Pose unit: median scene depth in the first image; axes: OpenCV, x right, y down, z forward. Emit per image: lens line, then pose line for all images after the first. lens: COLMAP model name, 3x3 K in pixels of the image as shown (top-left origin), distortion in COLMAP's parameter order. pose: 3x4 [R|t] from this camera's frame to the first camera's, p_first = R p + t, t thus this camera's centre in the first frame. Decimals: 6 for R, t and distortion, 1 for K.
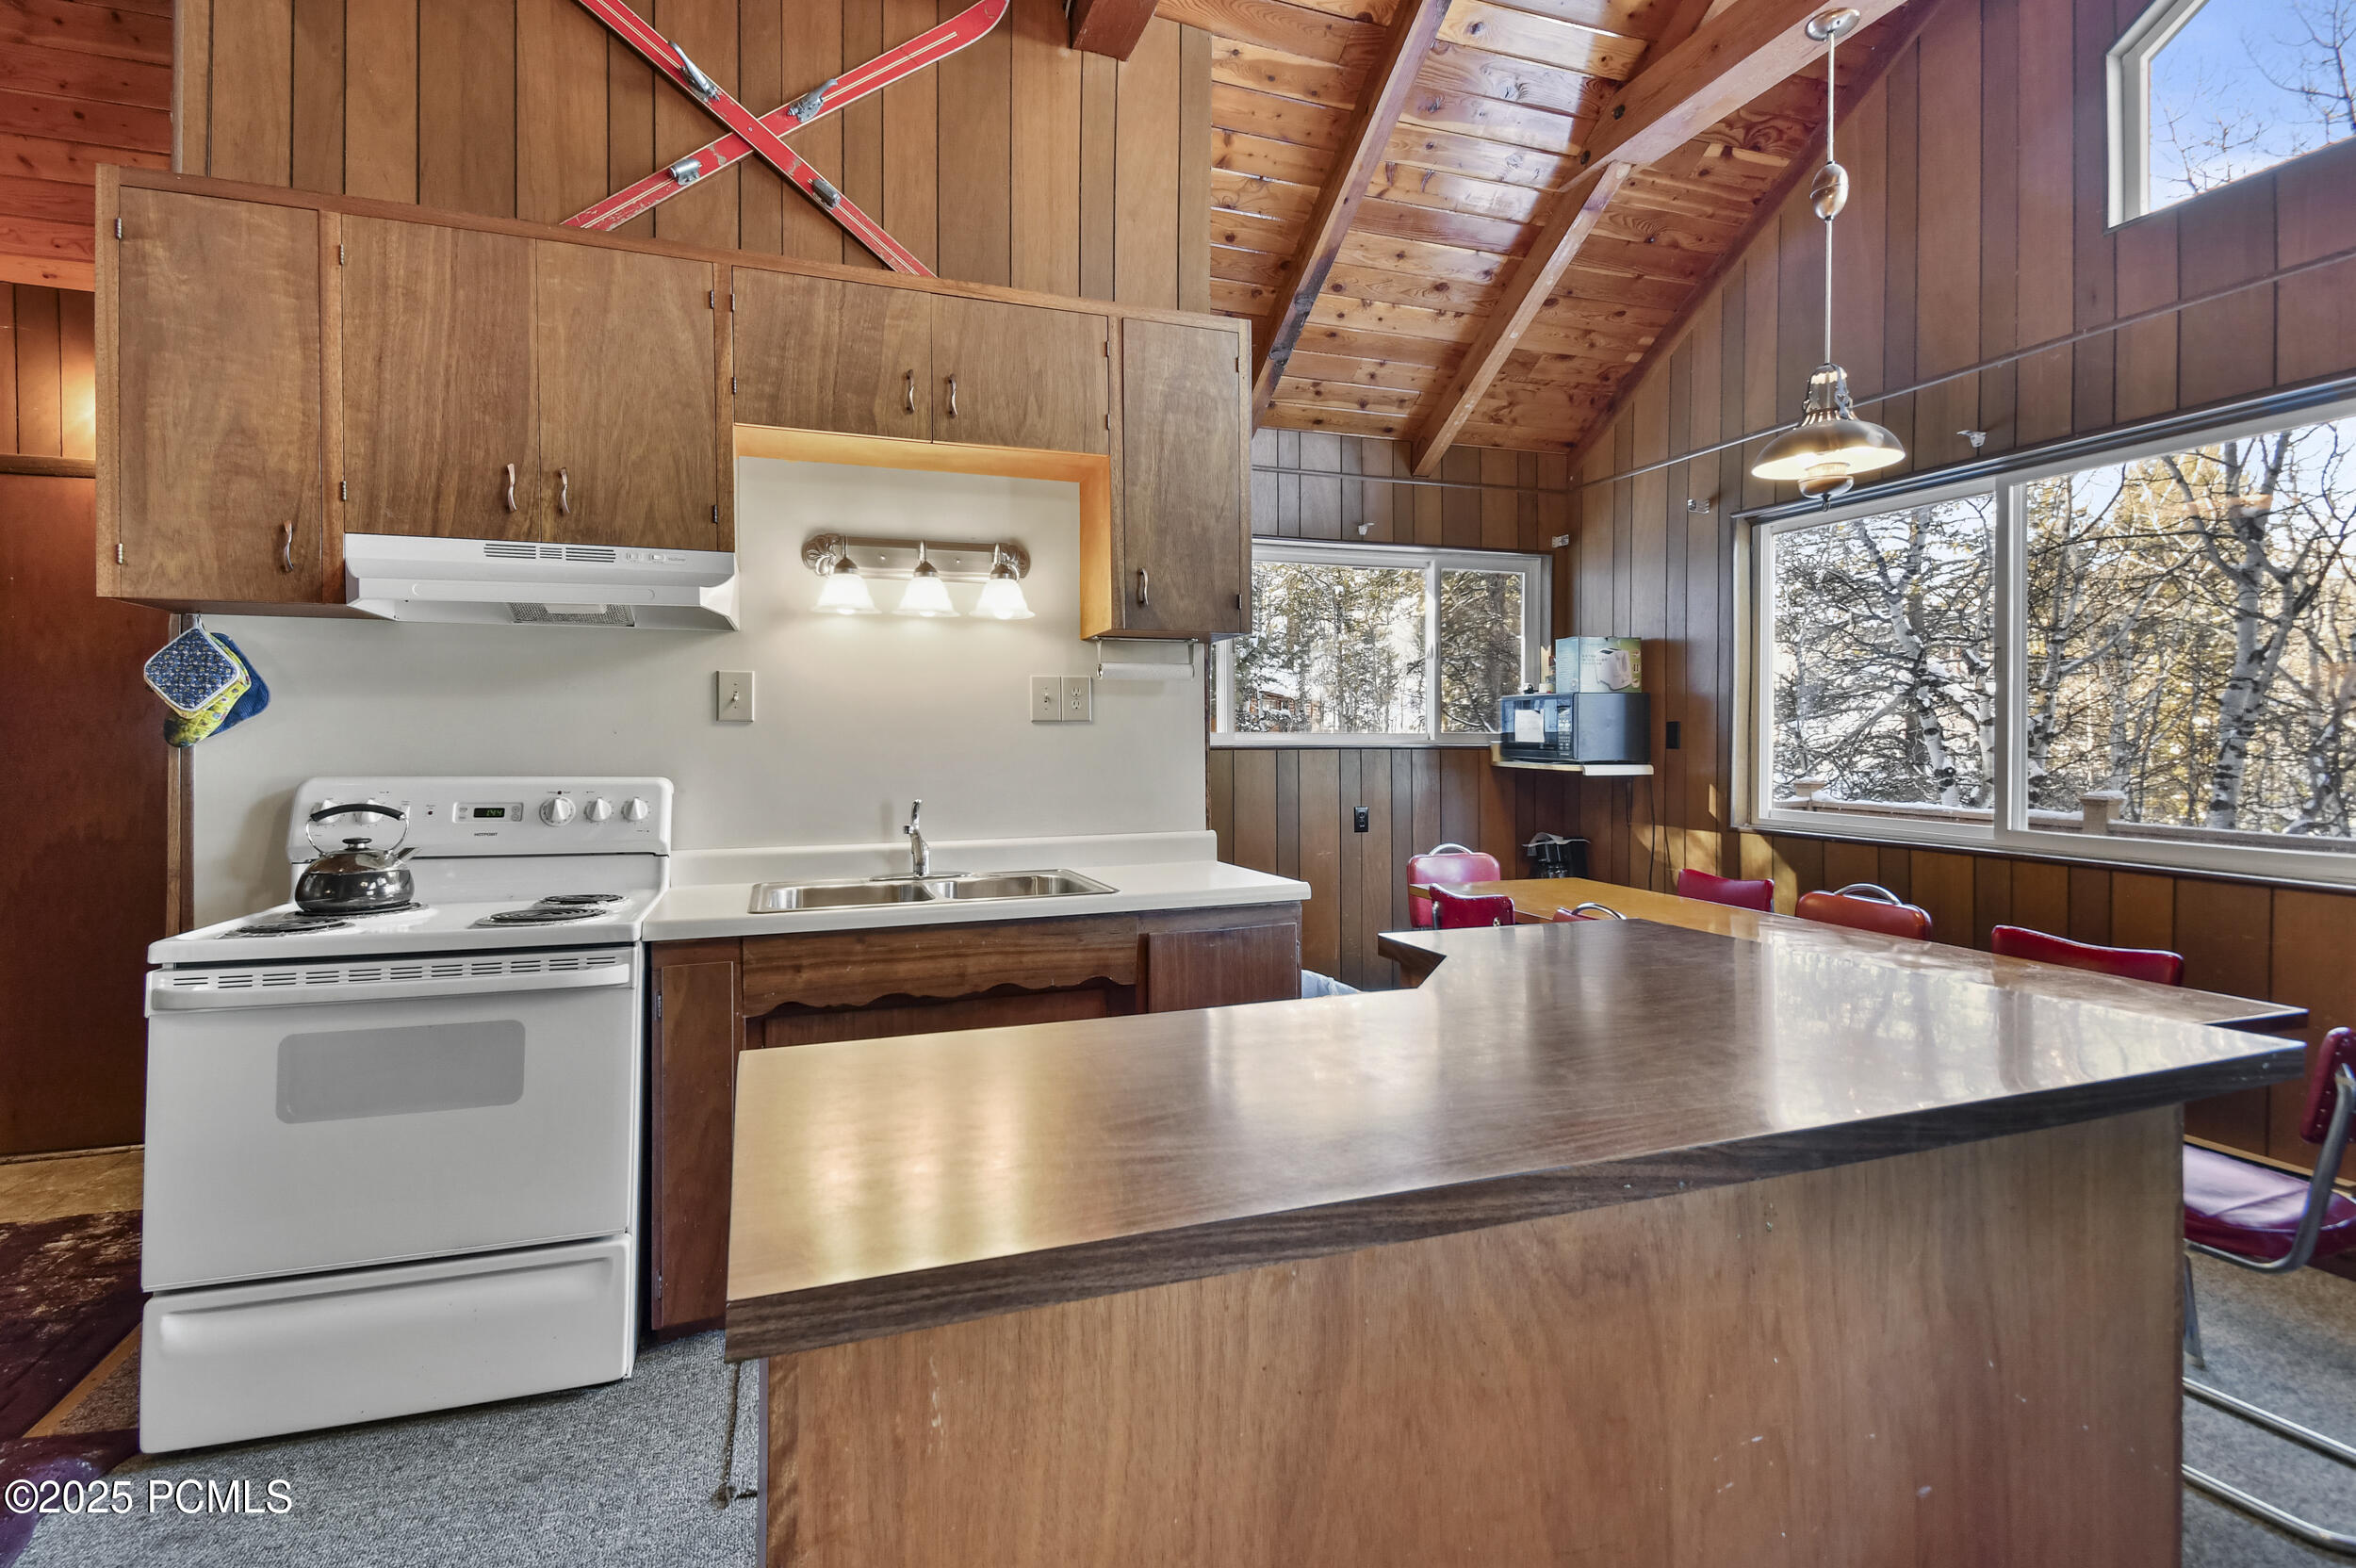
lens RADIAL K [[1074.3, 0, 1148.2], [0, 1074.3, 744.2], [0, 0, 1]] dist [0.044371, -0.022576]
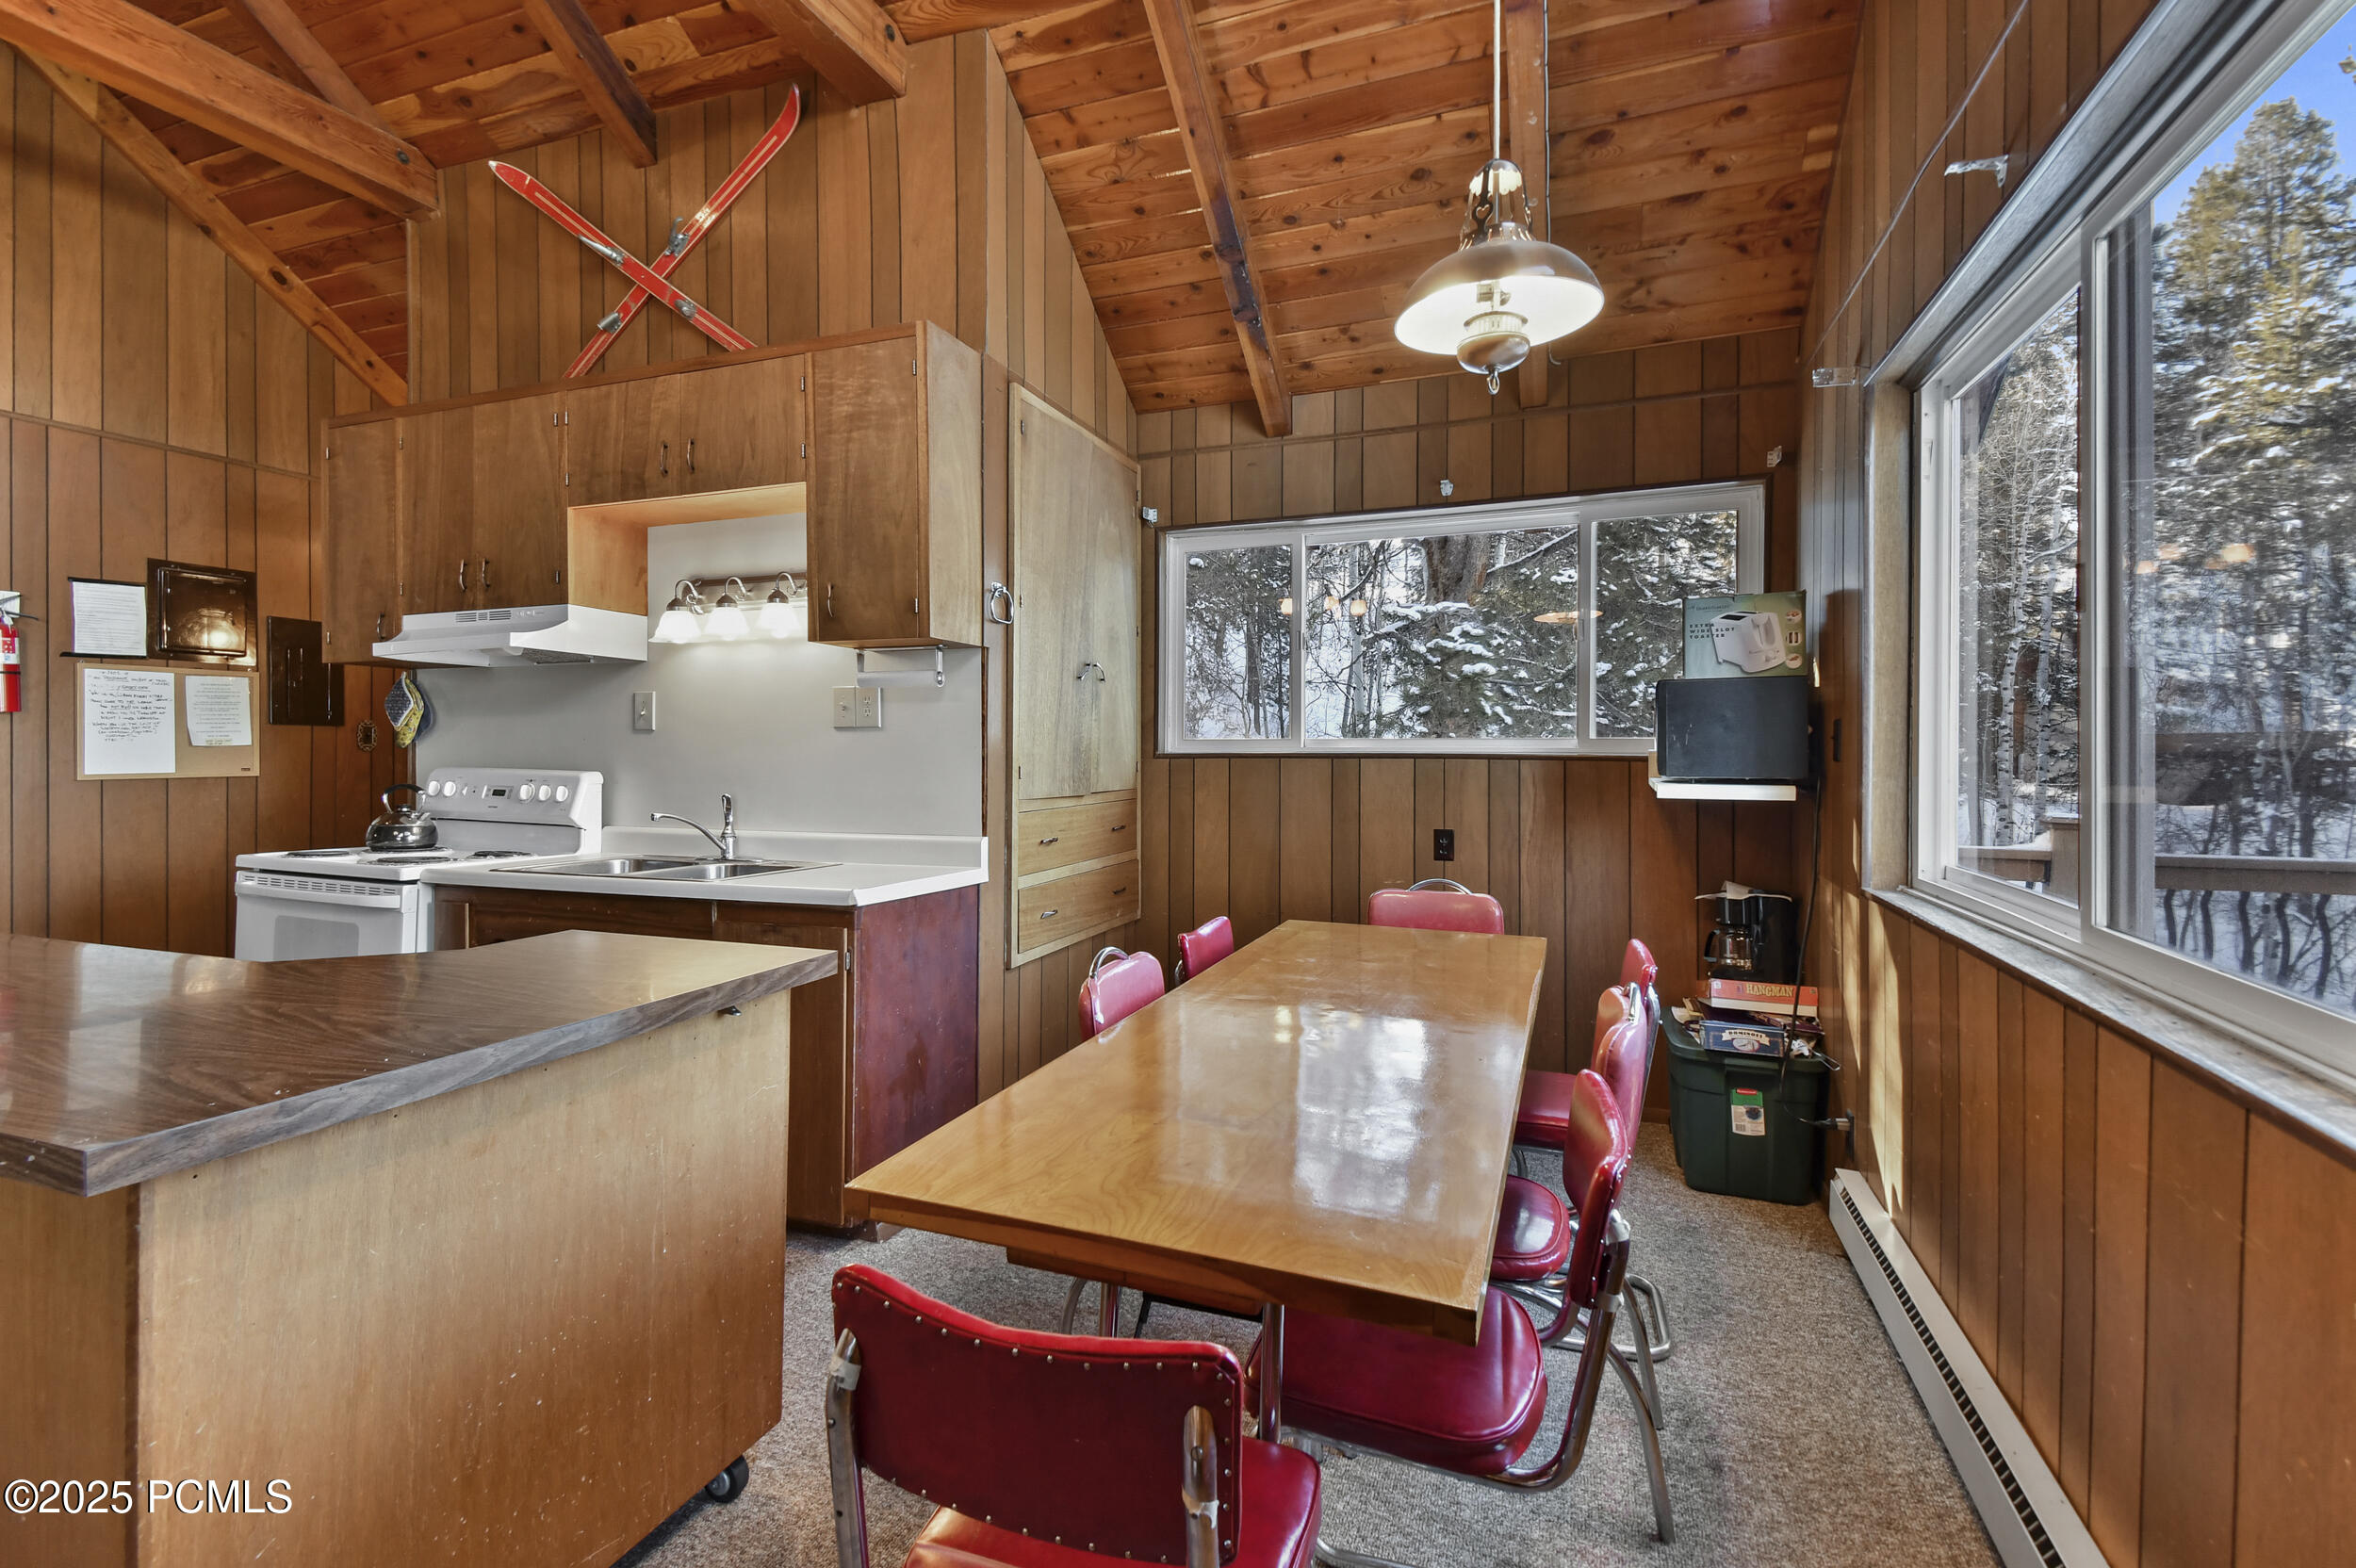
lens RADIAL K [[1062.7, 0, 1169.0], [0, 1062.7, 756.0], [0, 0, 1]] dist [0.042172, -0.021256]
pose [[0.764200, 0.006668, -0.644945, 0.955770], [-0.005551, 0.999978, 0.003760, 0.001477], [0.644956, 0.000707, 0.764219, 0.421957]]
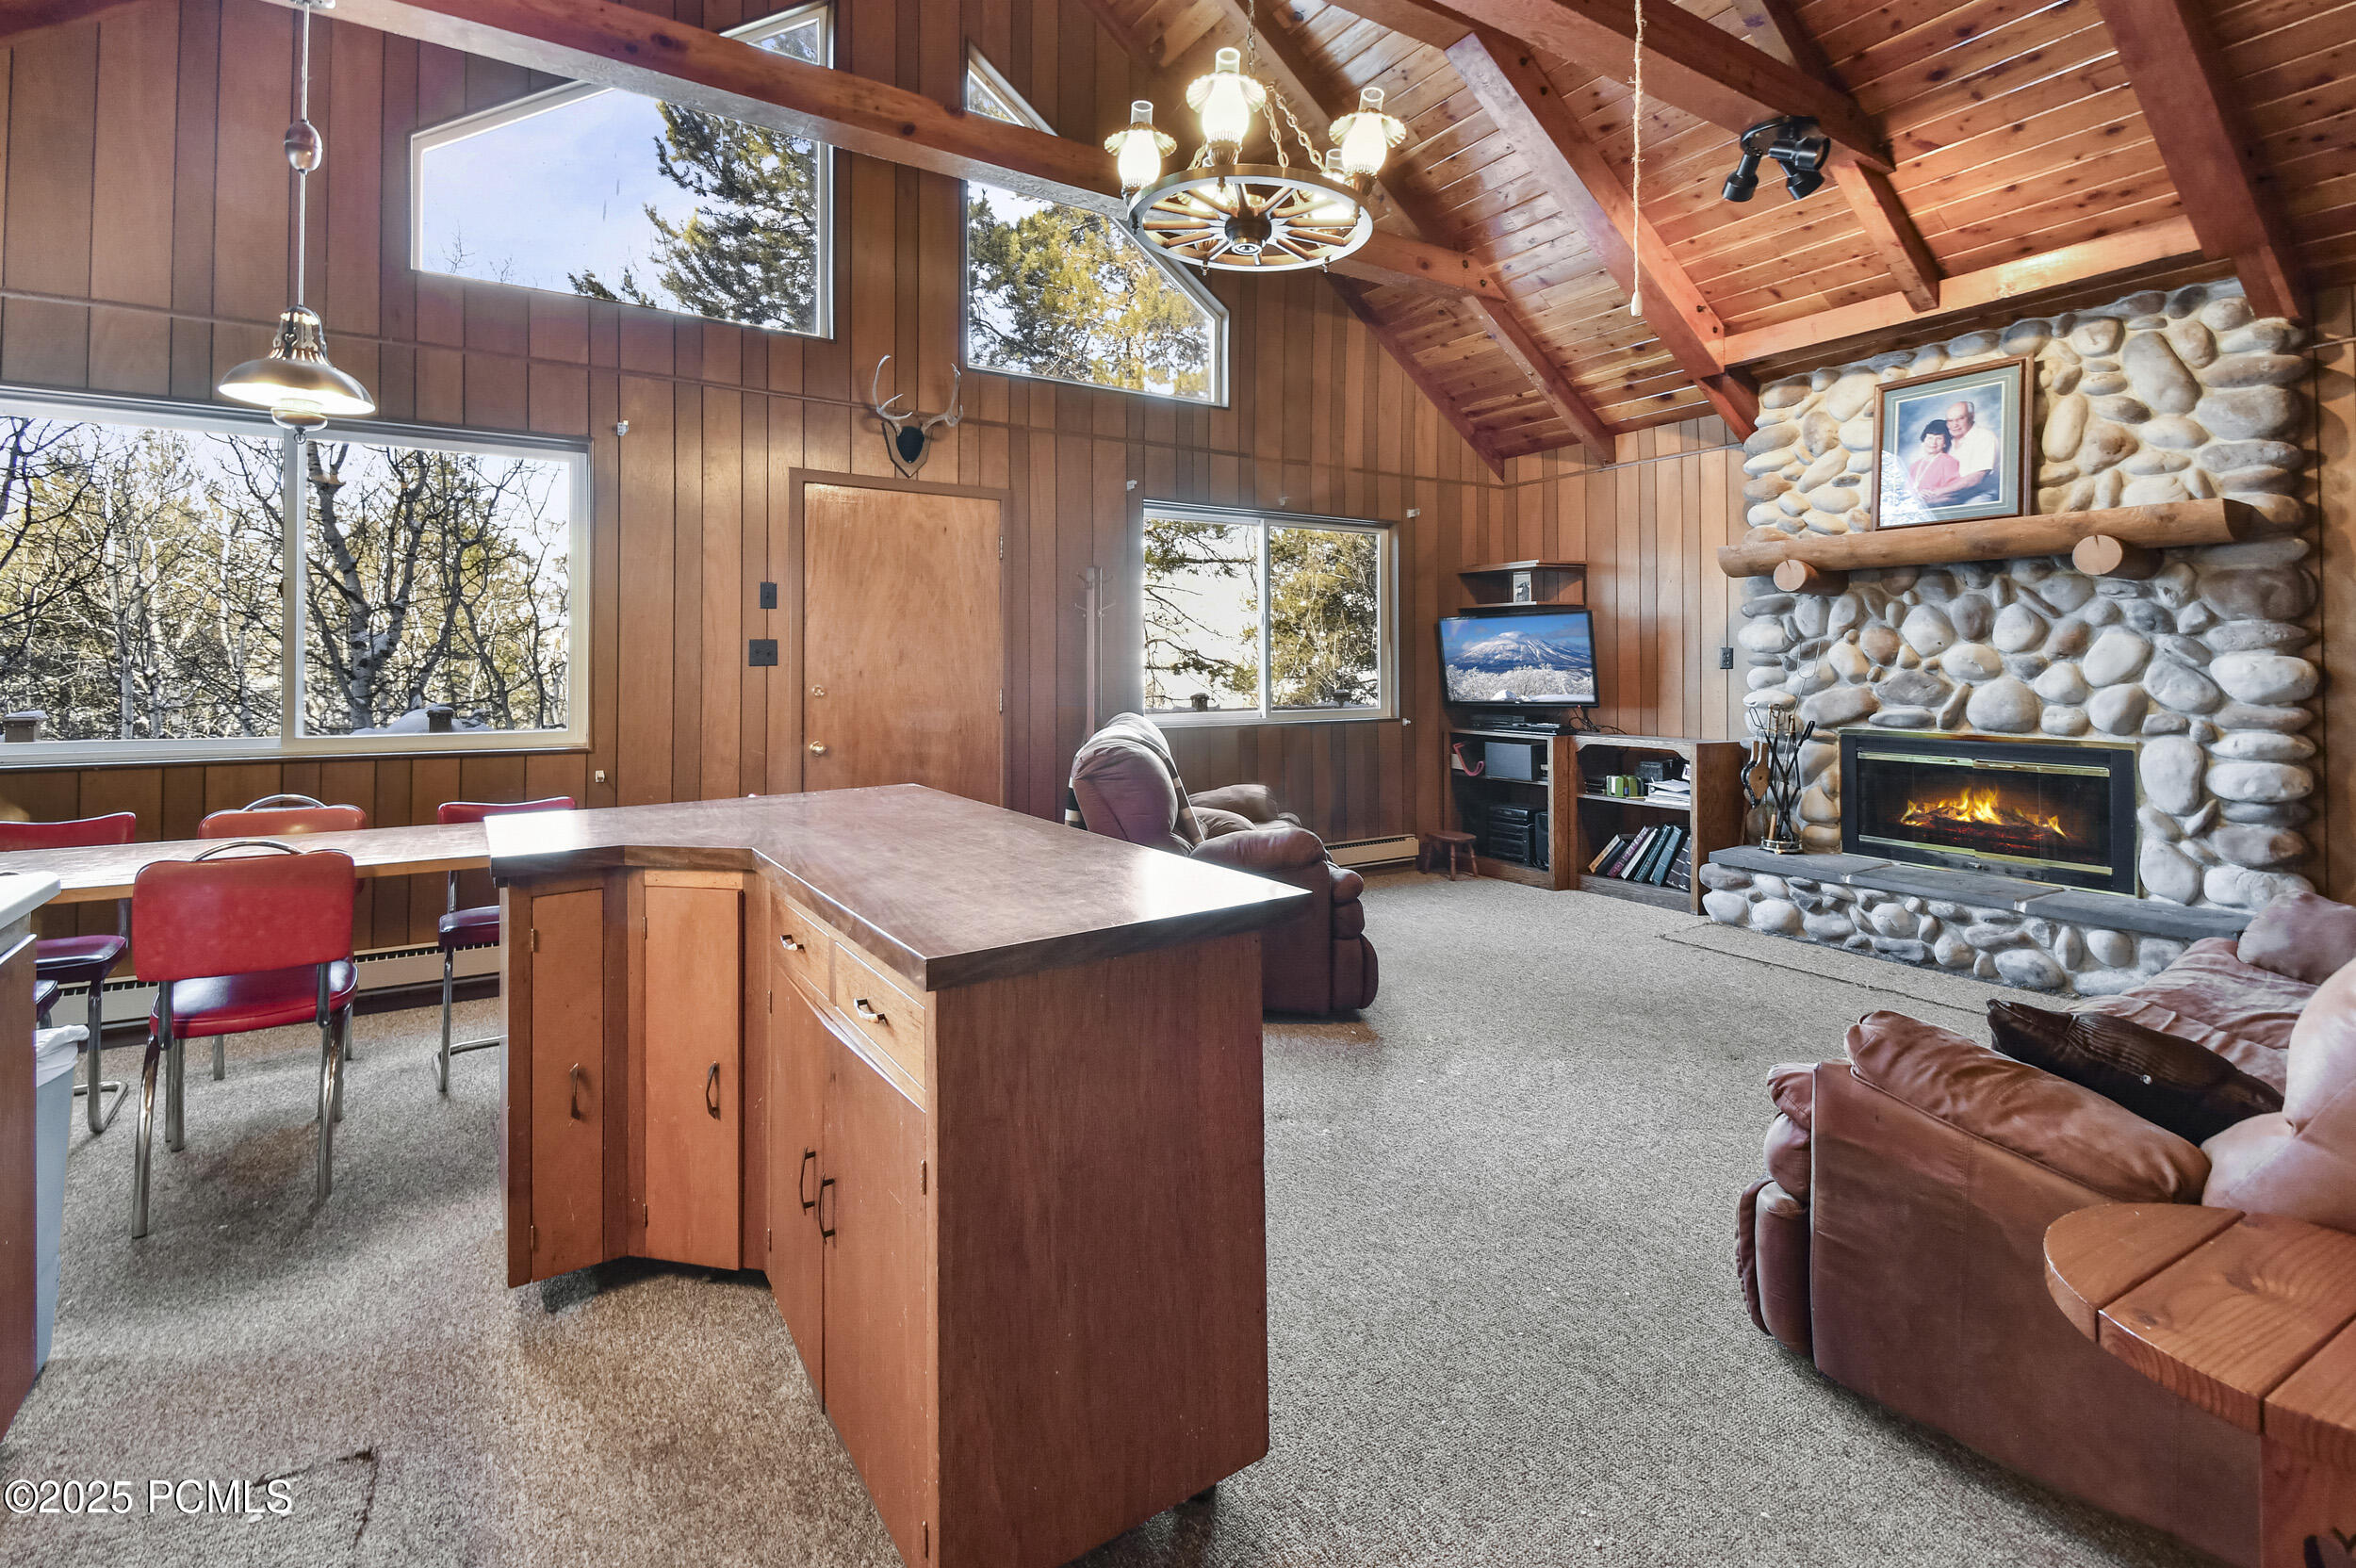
lens RADIAL K [[1065.6, 0, 1160.5], [0, 1065.6, 647.4], [0, 0, 1]] dist [0.063130, -0.035365]
pose [[-0.226209, 0.007954, 0.974046, -0.643804], [0.001039, 0.999968, -0.007925, -0.006812], [-0.974078, -0.000780, -0.226210, 0.463573]]
